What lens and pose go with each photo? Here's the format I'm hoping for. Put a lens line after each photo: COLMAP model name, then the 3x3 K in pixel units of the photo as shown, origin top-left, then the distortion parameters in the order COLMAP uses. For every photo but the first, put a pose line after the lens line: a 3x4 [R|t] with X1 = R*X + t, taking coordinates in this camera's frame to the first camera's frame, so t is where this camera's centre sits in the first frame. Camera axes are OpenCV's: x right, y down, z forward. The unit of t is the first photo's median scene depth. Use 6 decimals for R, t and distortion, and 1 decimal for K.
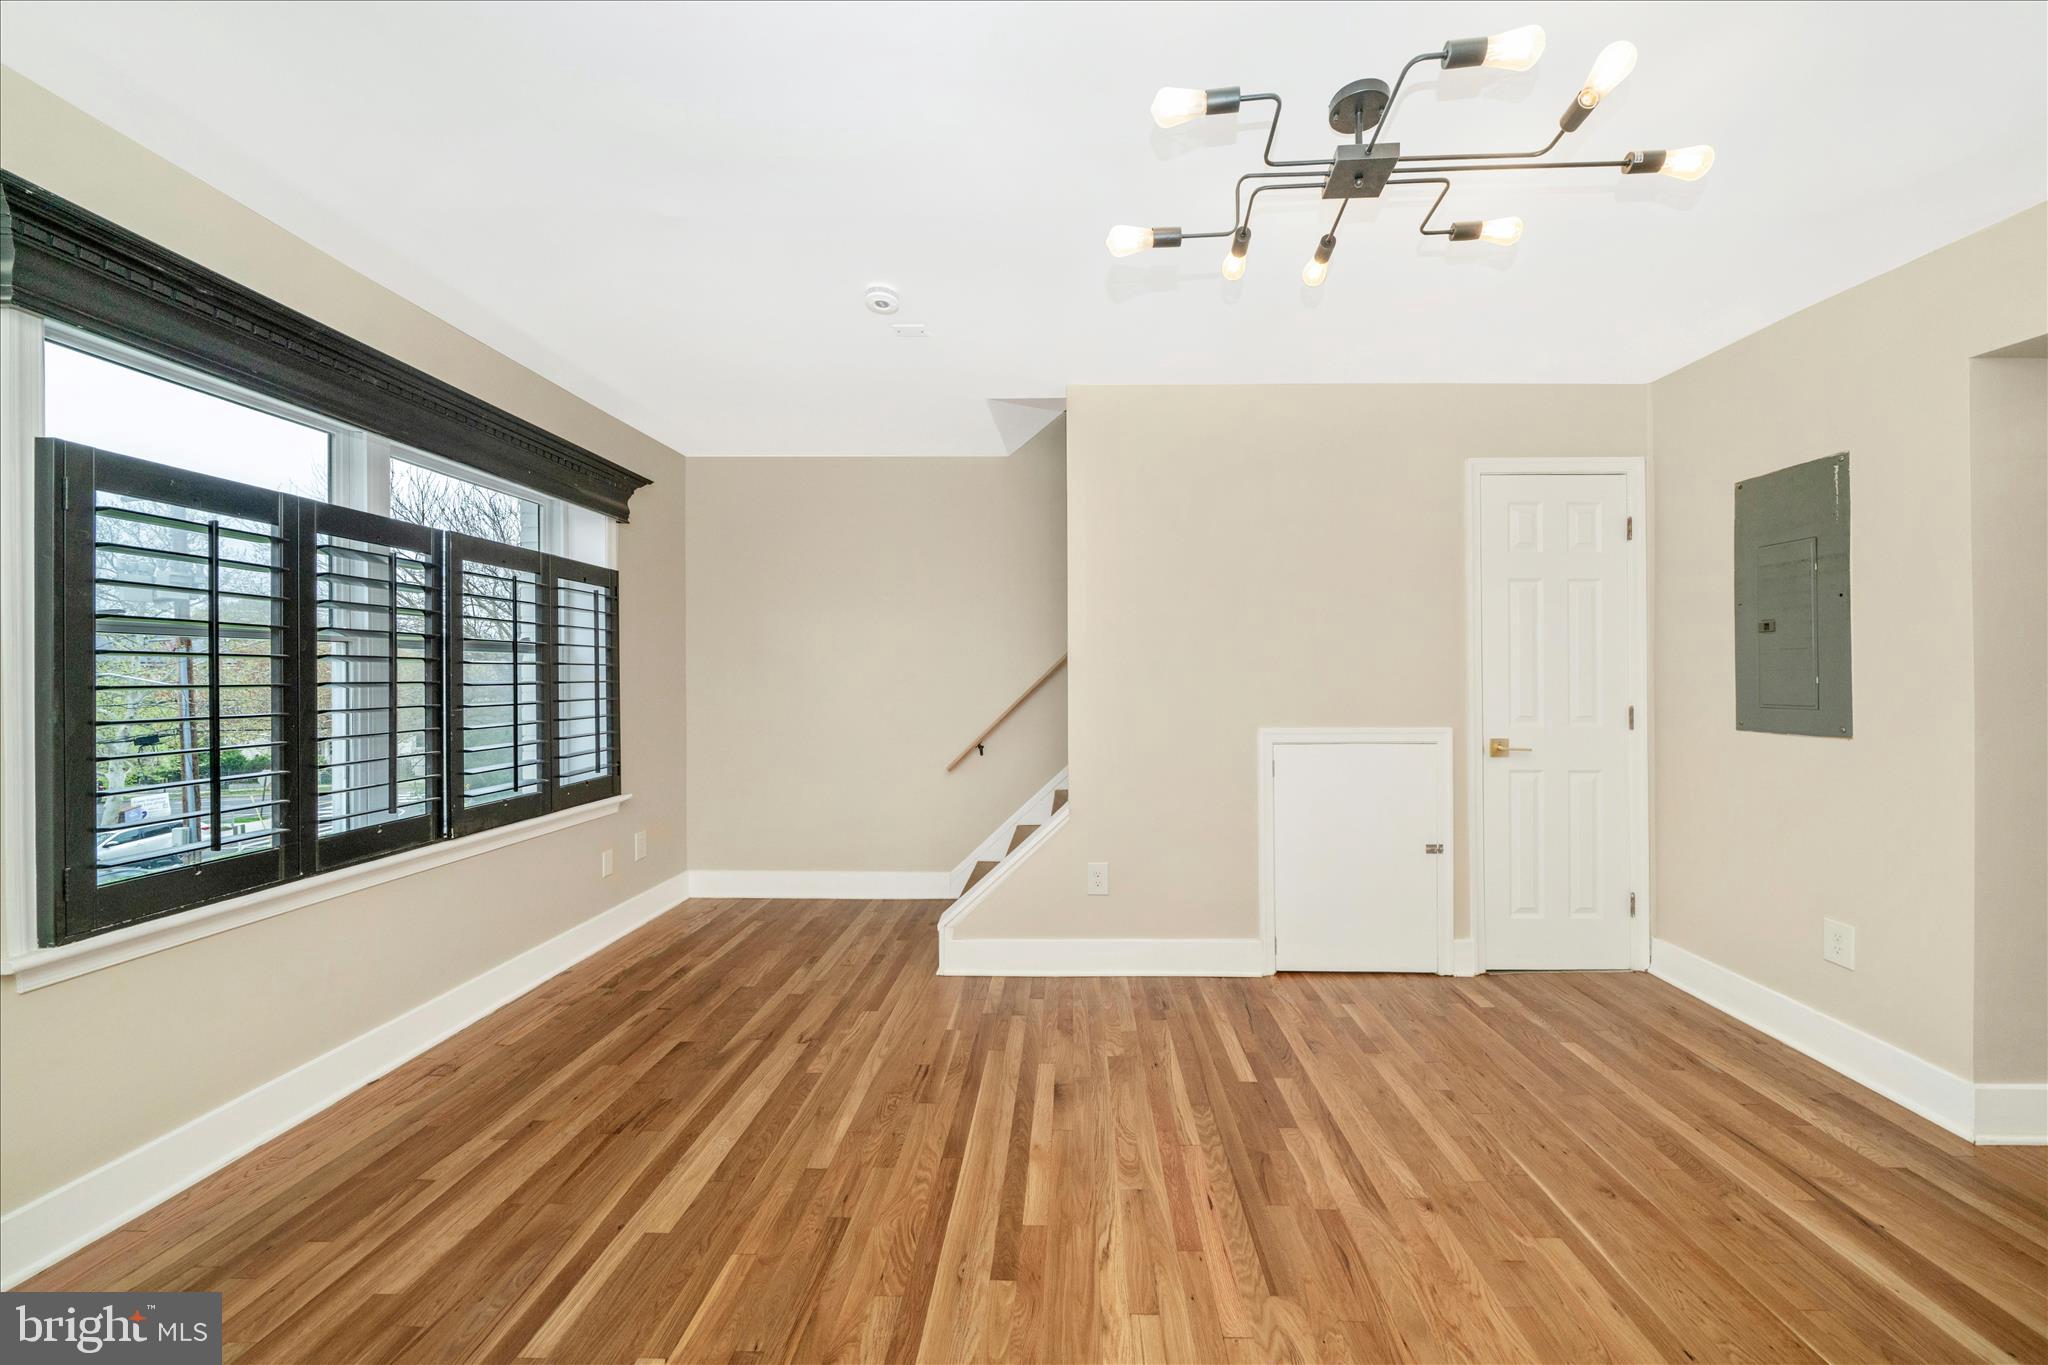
lens RADIAL K [[725.9, 0, 1060.0], [0, 725.9, 665.5], [0, 0, 1]] dist [-0.003739, 0.000016]
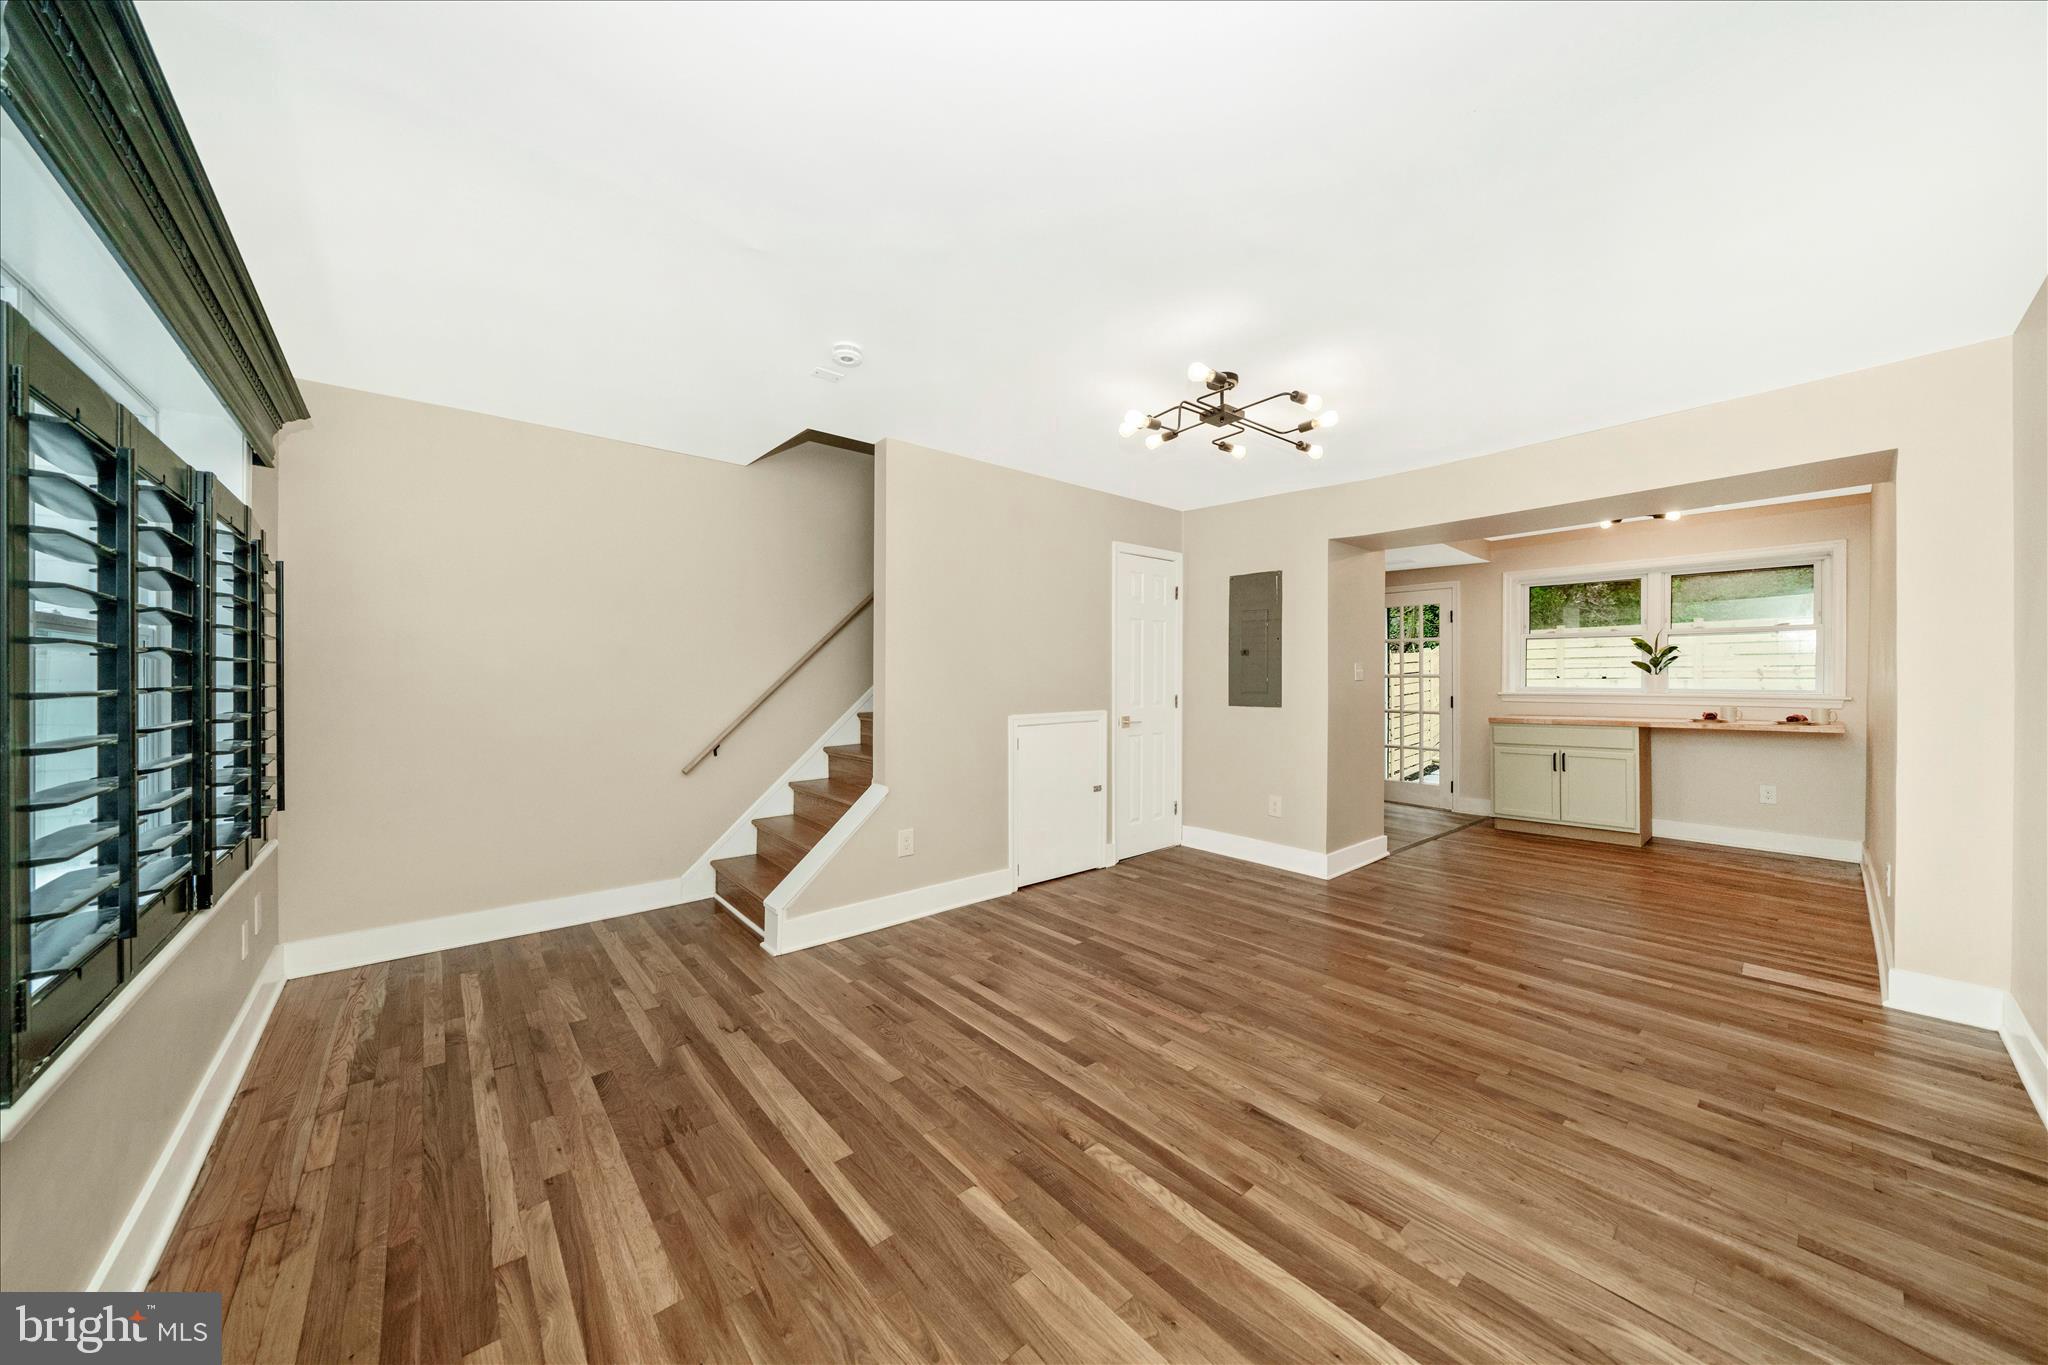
lens RADIAL K [[691.3, 0, 1032.0], [0, 691.3, 654.7], [0, 0, 1]] dist [-0.002689, -0.001032]
pose [[0.745292, 0.024649, 0.666283, -0.772143], [-0.006568, 0.999539, -0.029631, 0.020004], [-0.666706, 0.017708, 0.745110, -0.010792]]
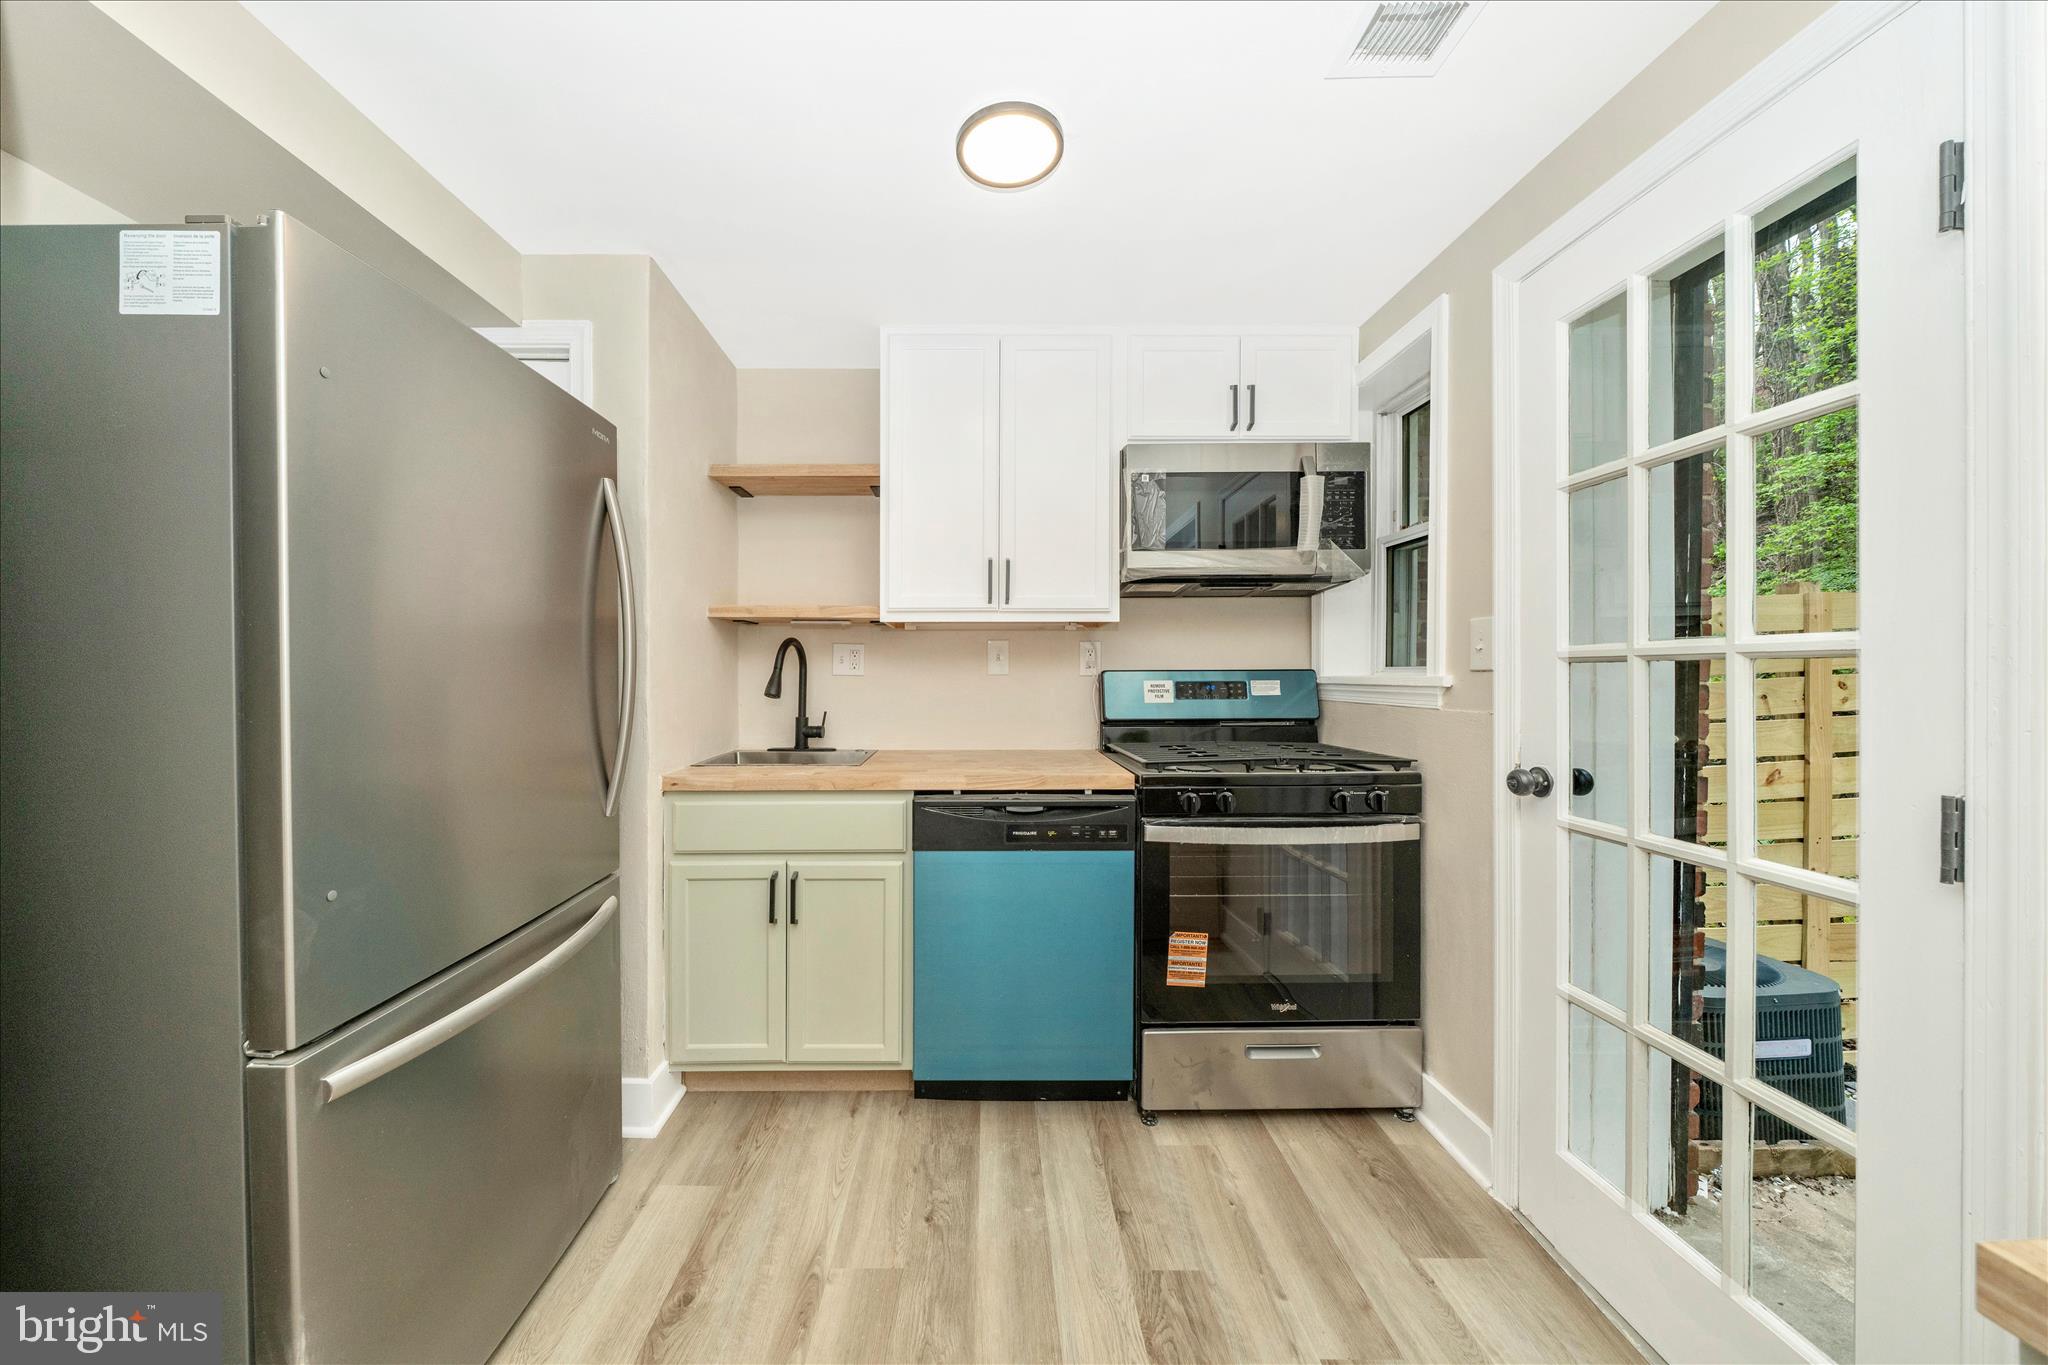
lens RADIAL K [[725.9, 0, 993.3], [0, 725.9, 679.7], [0, 0, 1]] dist [-0.003739, 0.000016]
pose [[0.997882, -0.001700, 0.065032, 1.859545], [0.000859, 0.999916, 0.012953, 0.027017], [-0.065049, -0.012870, 0.997799, 0.588295]]
